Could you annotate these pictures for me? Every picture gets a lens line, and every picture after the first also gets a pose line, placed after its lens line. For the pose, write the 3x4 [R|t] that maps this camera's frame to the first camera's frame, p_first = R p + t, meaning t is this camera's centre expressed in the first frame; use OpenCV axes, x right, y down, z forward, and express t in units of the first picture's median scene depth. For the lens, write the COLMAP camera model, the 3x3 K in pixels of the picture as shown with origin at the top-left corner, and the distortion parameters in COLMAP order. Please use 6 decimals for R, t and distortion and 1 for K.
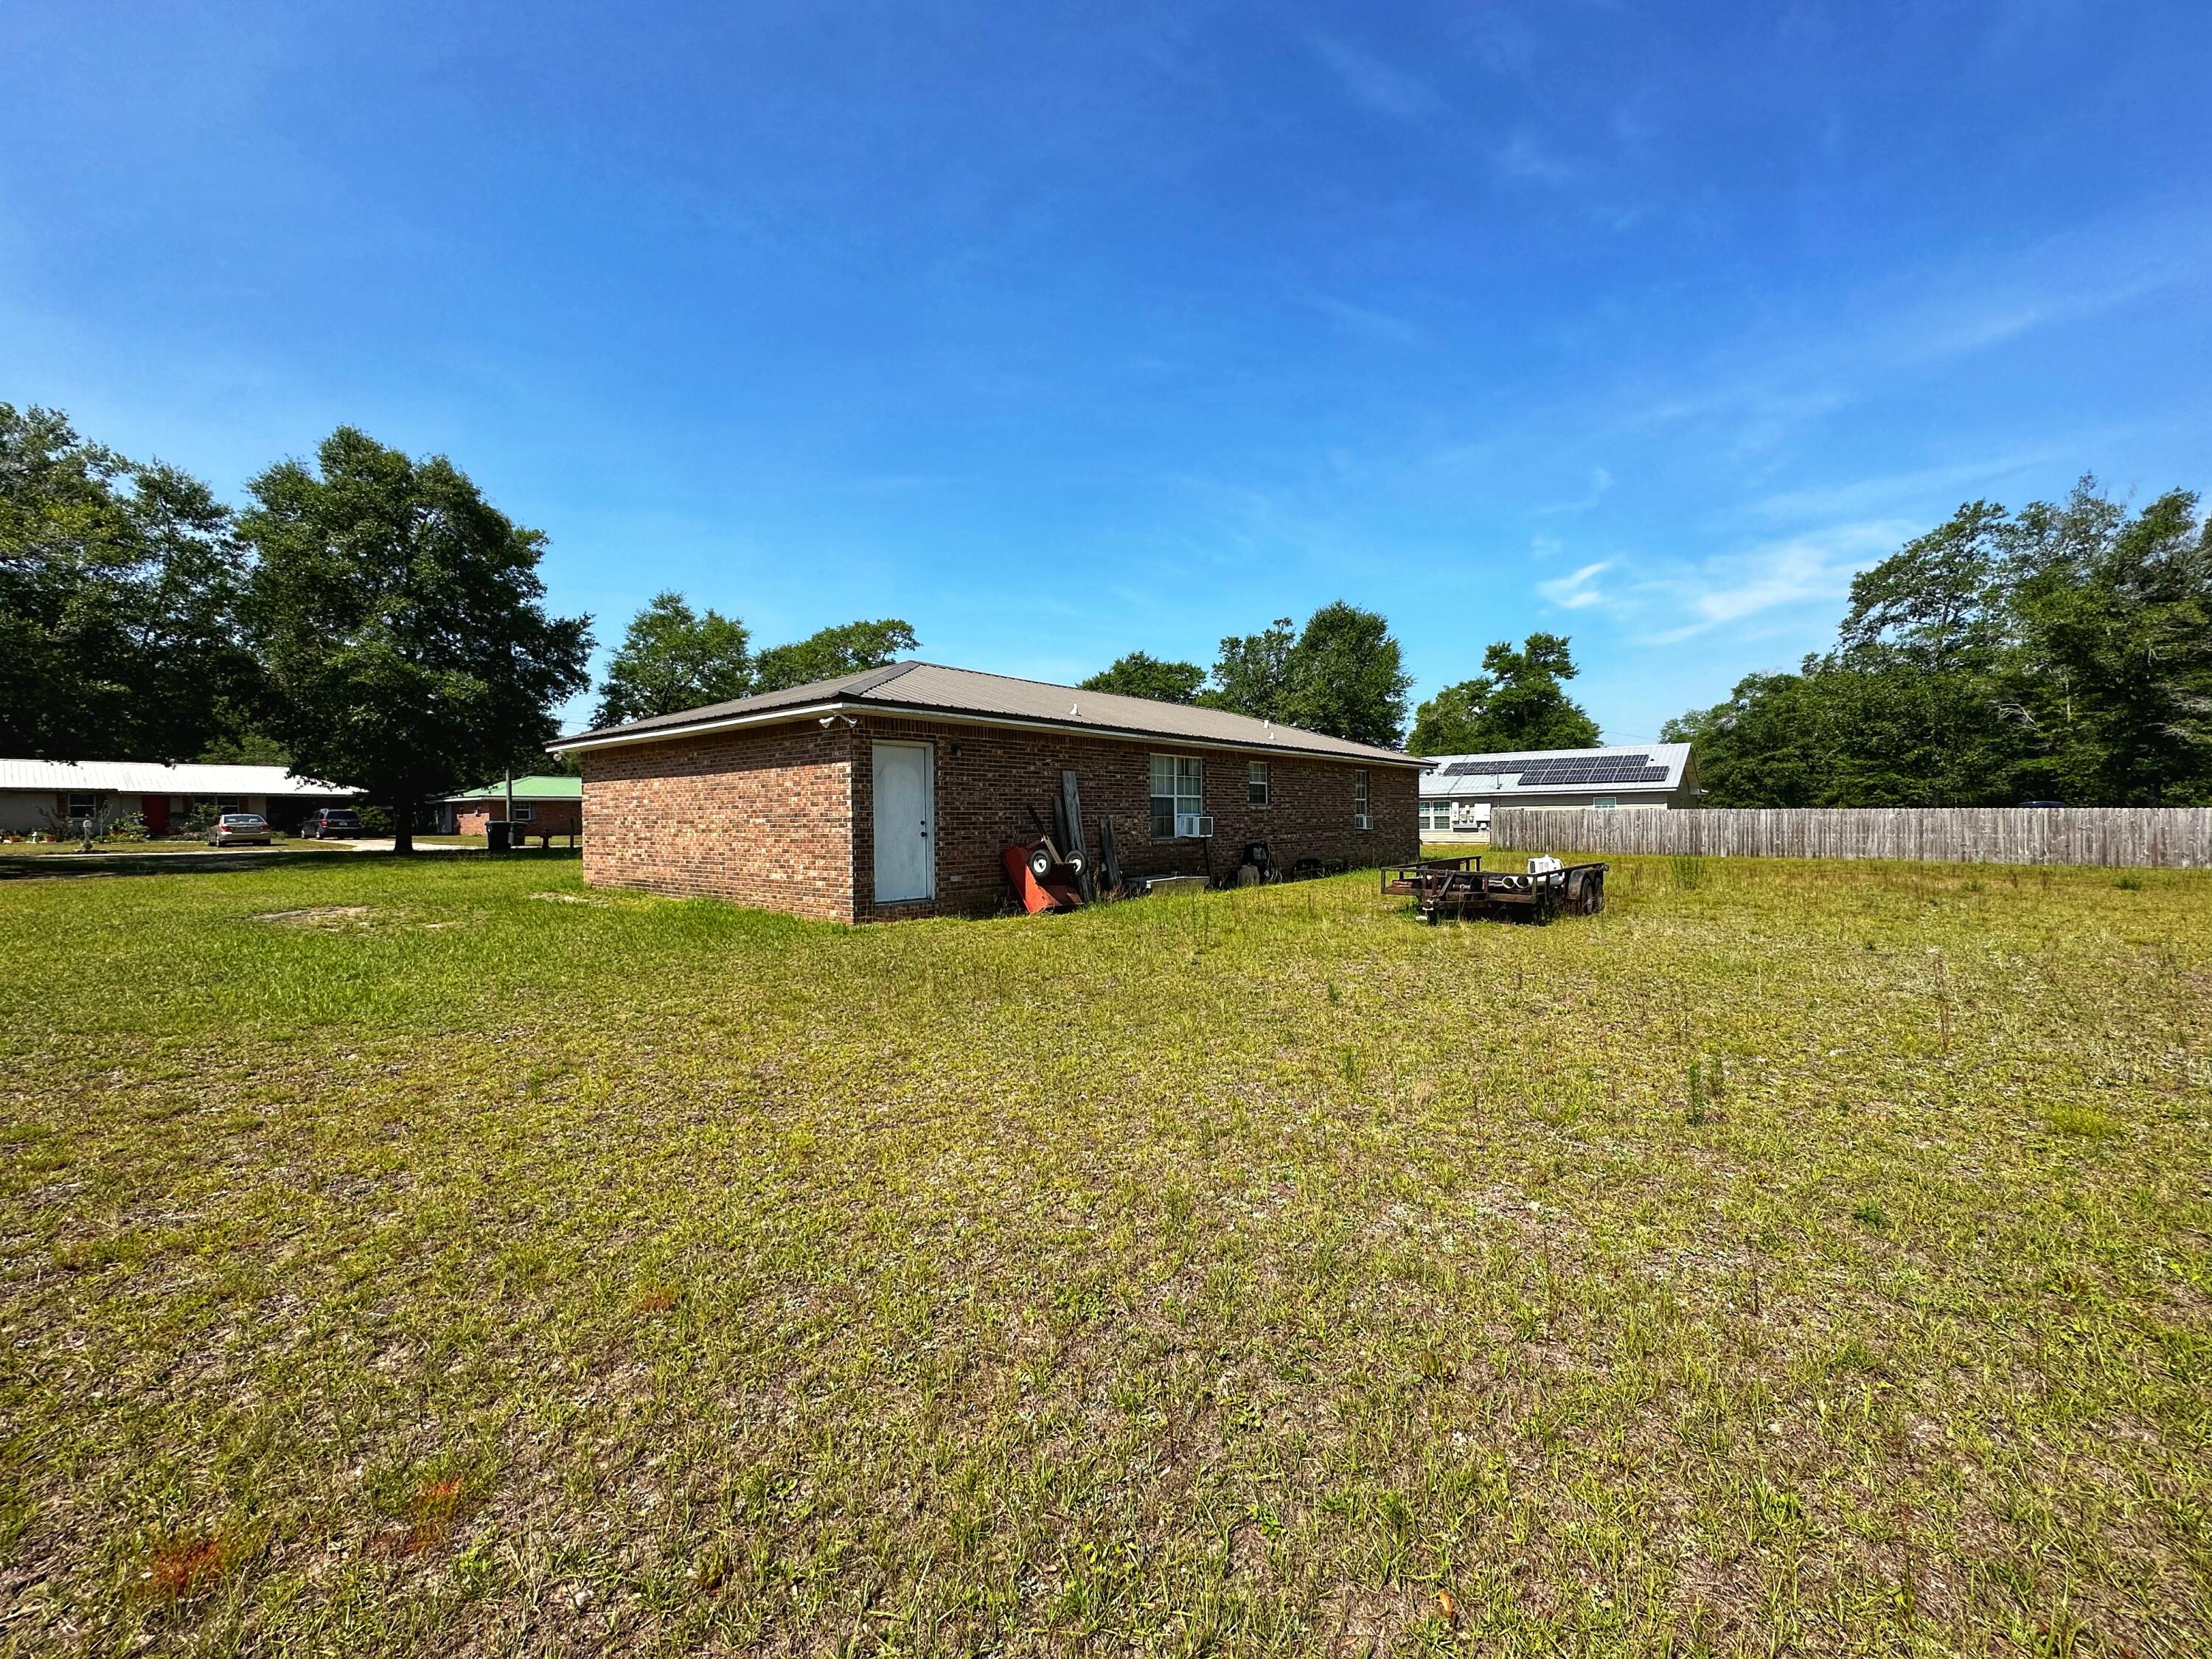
lens RADIAL K [[887.8, 0, 1111.9], [0, 887.8, 822.3], [0, 0, 1]] dist [-0.003691, 0.001869]
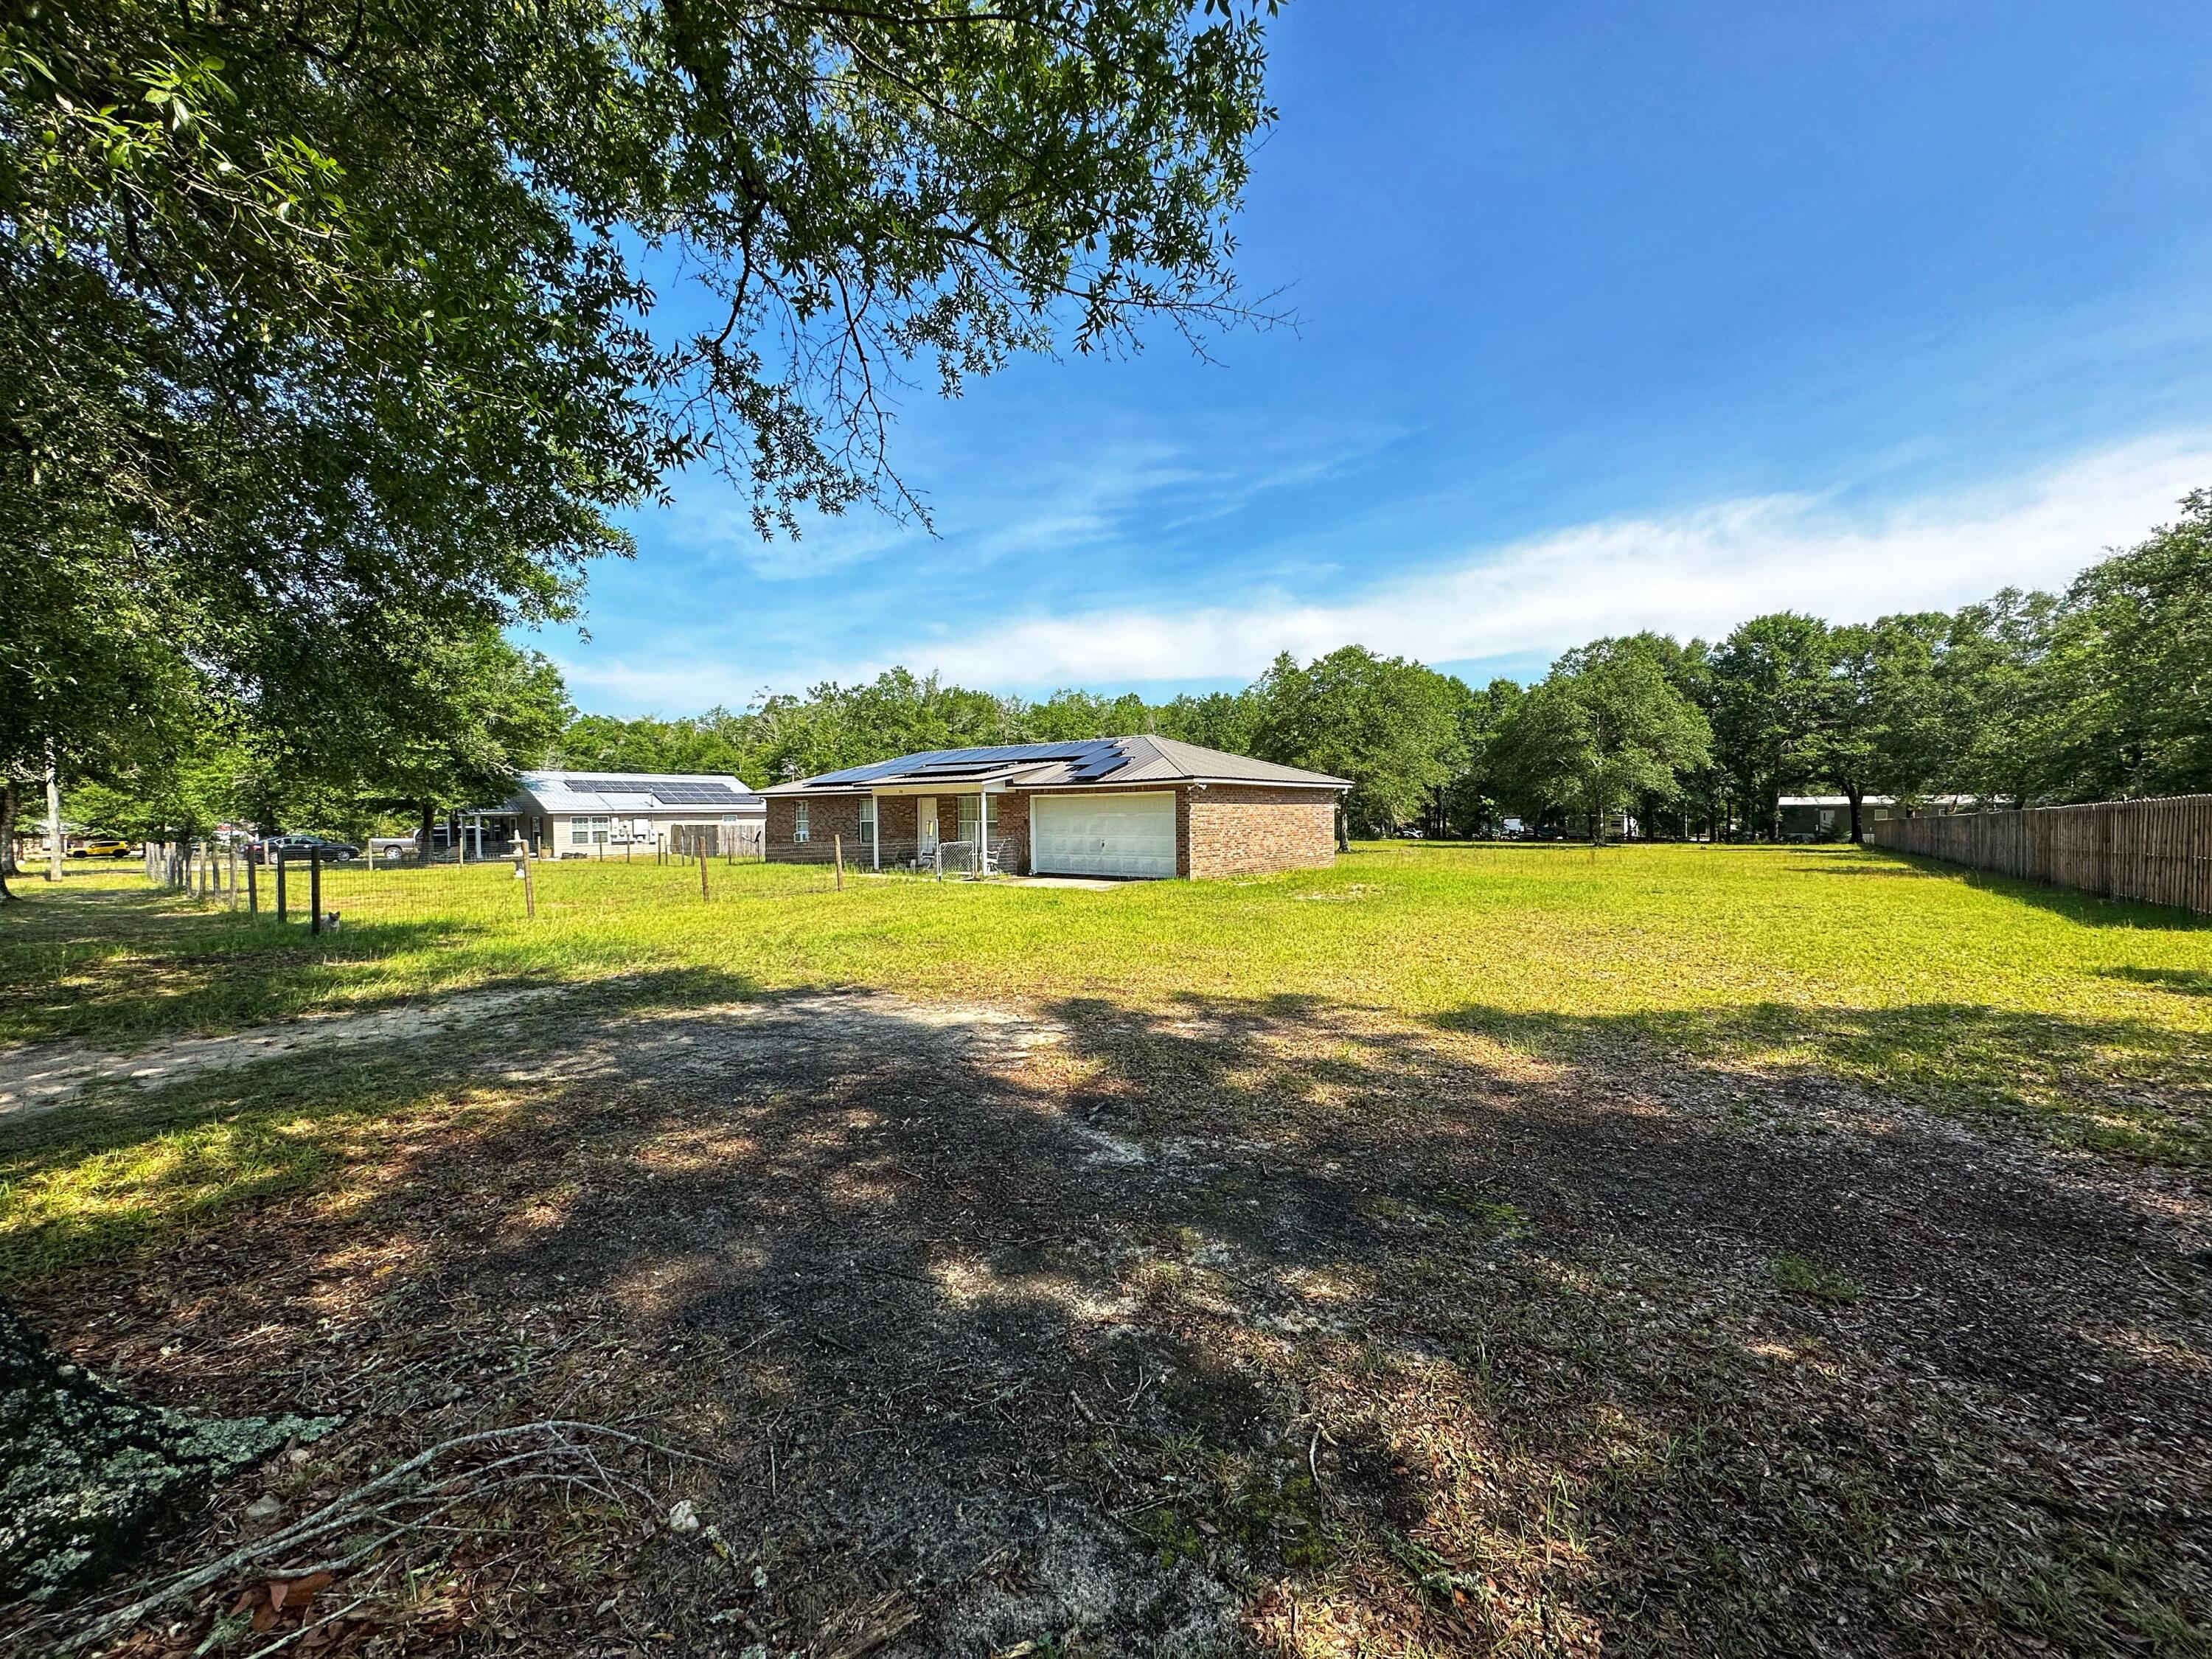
lens RADIAL K [[887.8, 0, 1114.6], [0, 887.8, 802.4], [0, 0, 1]] dist [-0.003691, 0.001869]
pose [[-0.021392, 0.023295, 0.999500, -2.676255], [0.015089, 0.999622, -0.022975, -0.026981], [-0.999657, 0.014590, -0.021735, 1.570155]]
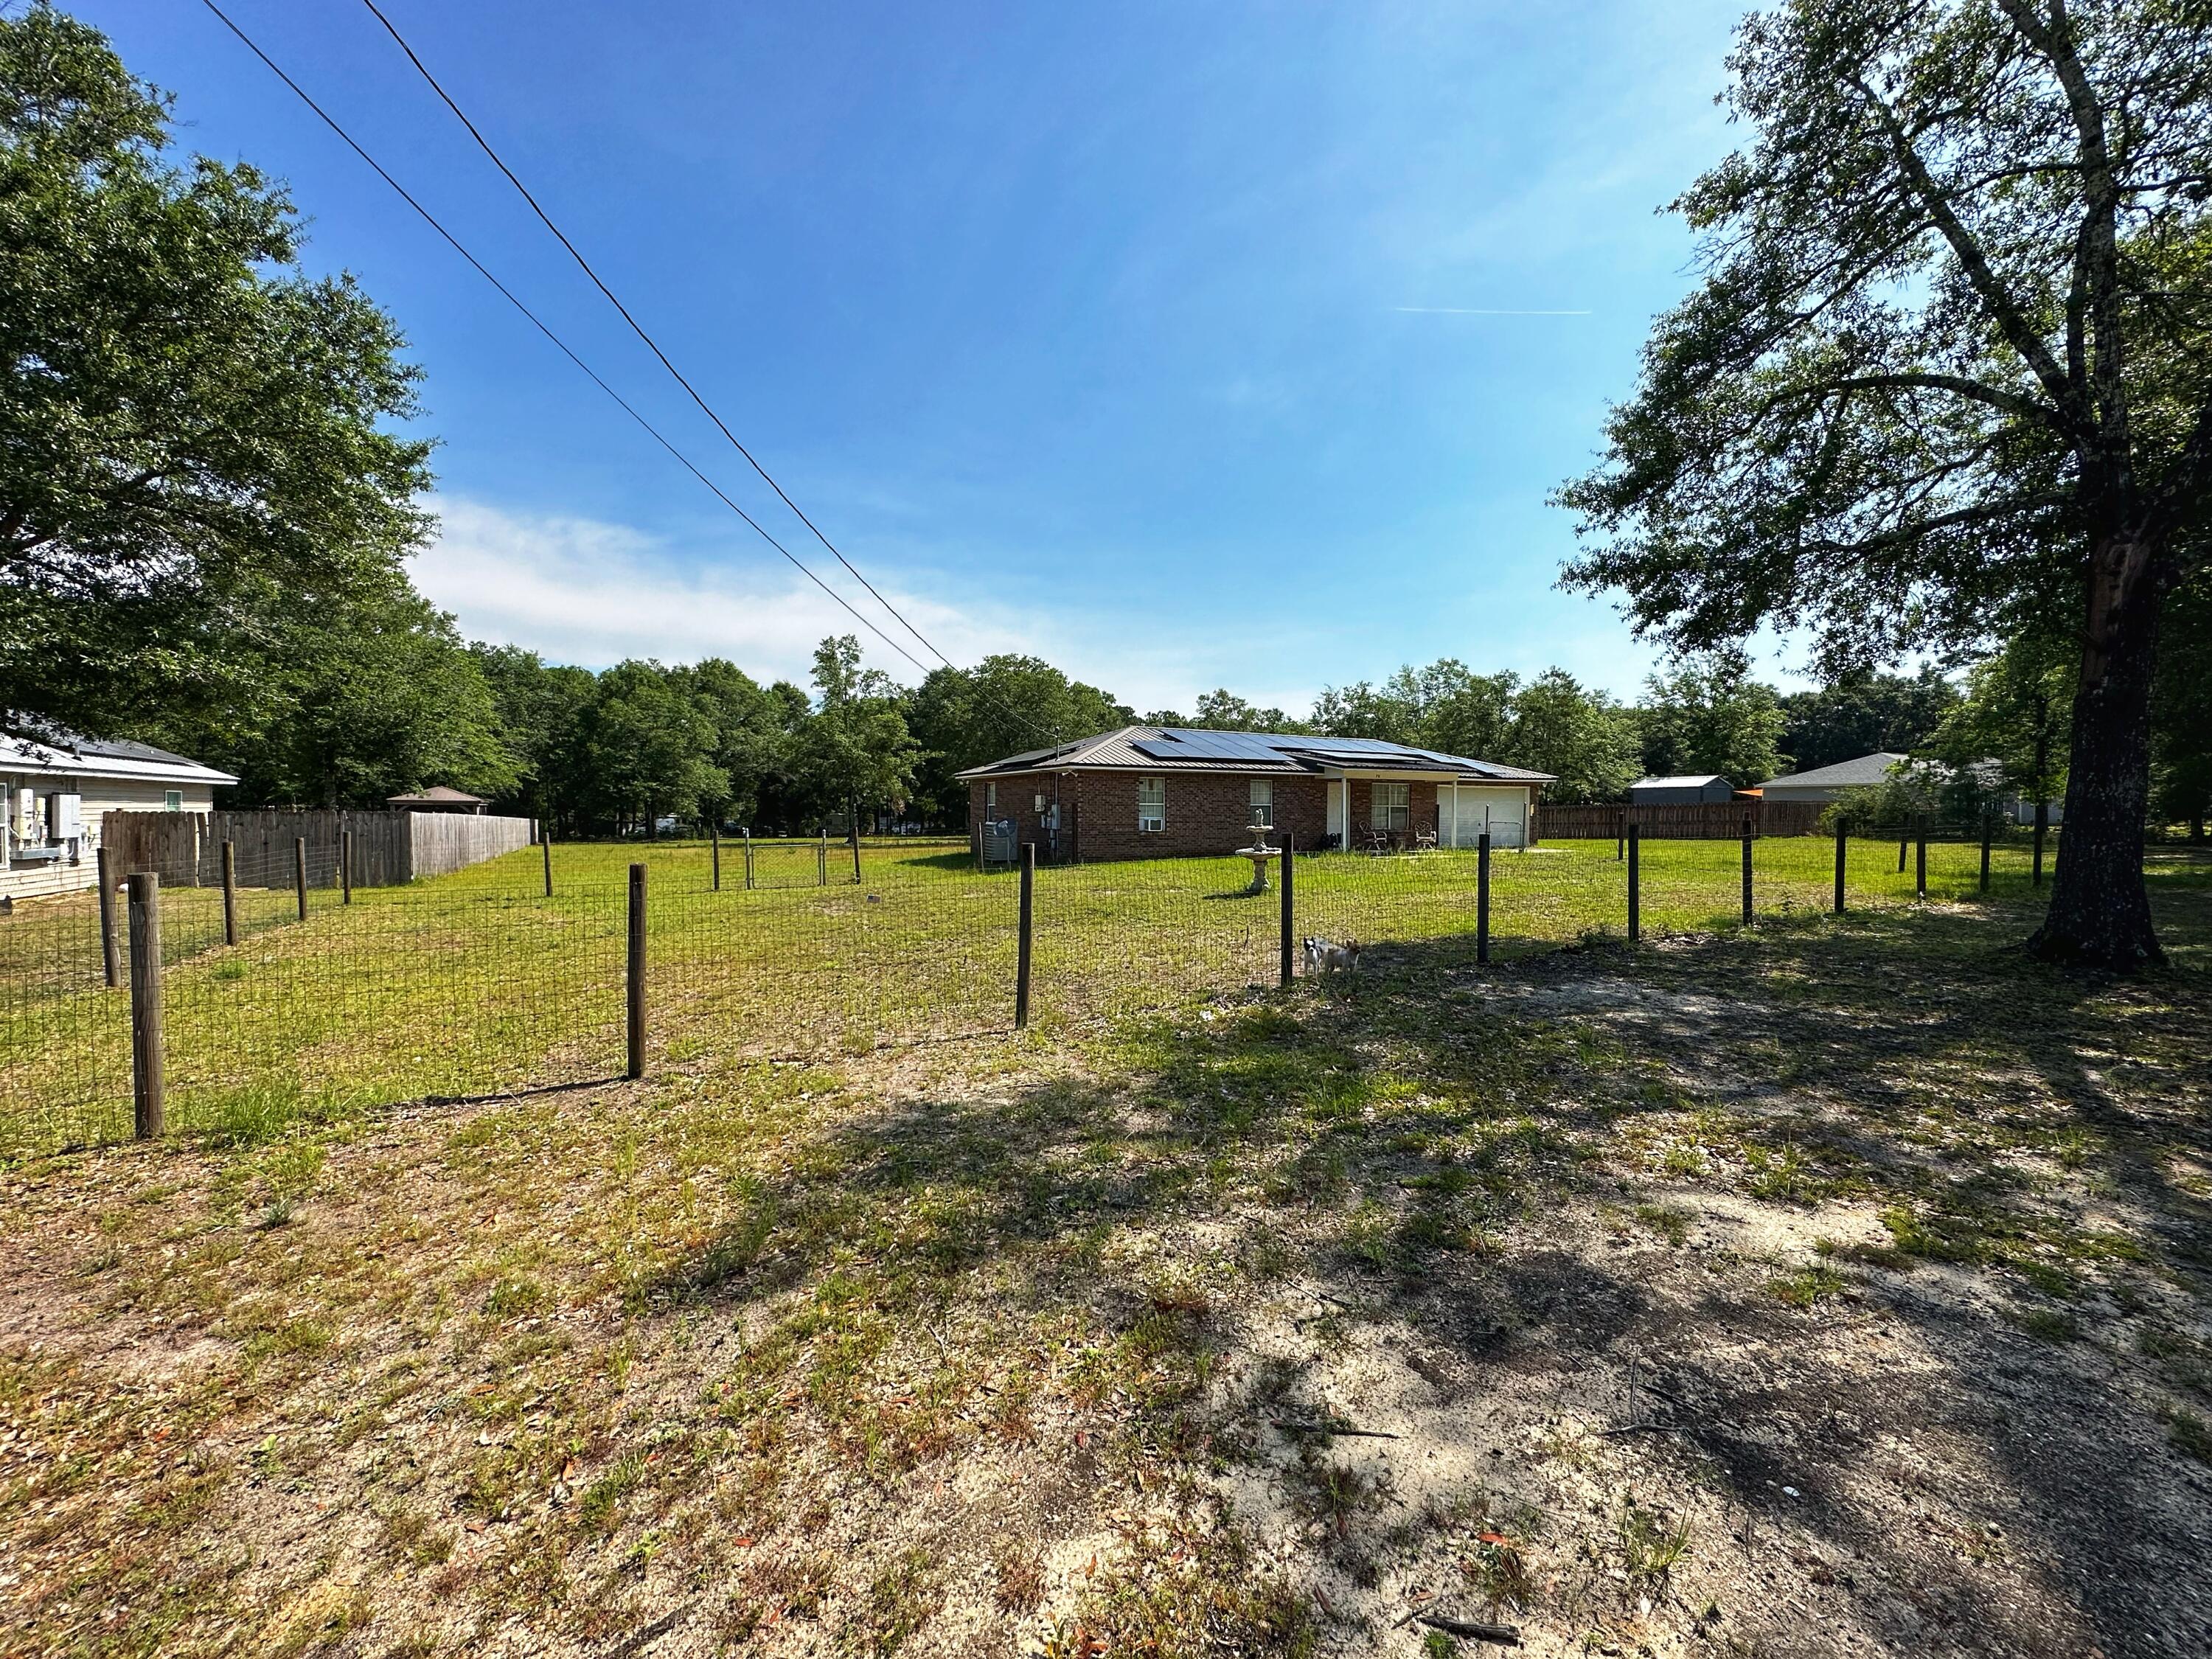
lens RADIAL K [[887.8, 0, 1103.5], [0, 887.8, 832.8], [0, 0, 1]] dist [-0.003691, 0.001869]
pose [[-0.929071, 0.002502, 0.369894, -0.608927], [0.011820, 0.999667, 0.022928, -0.027079], [-0.369713, 0.025674, -0.928791, 4.450751]]
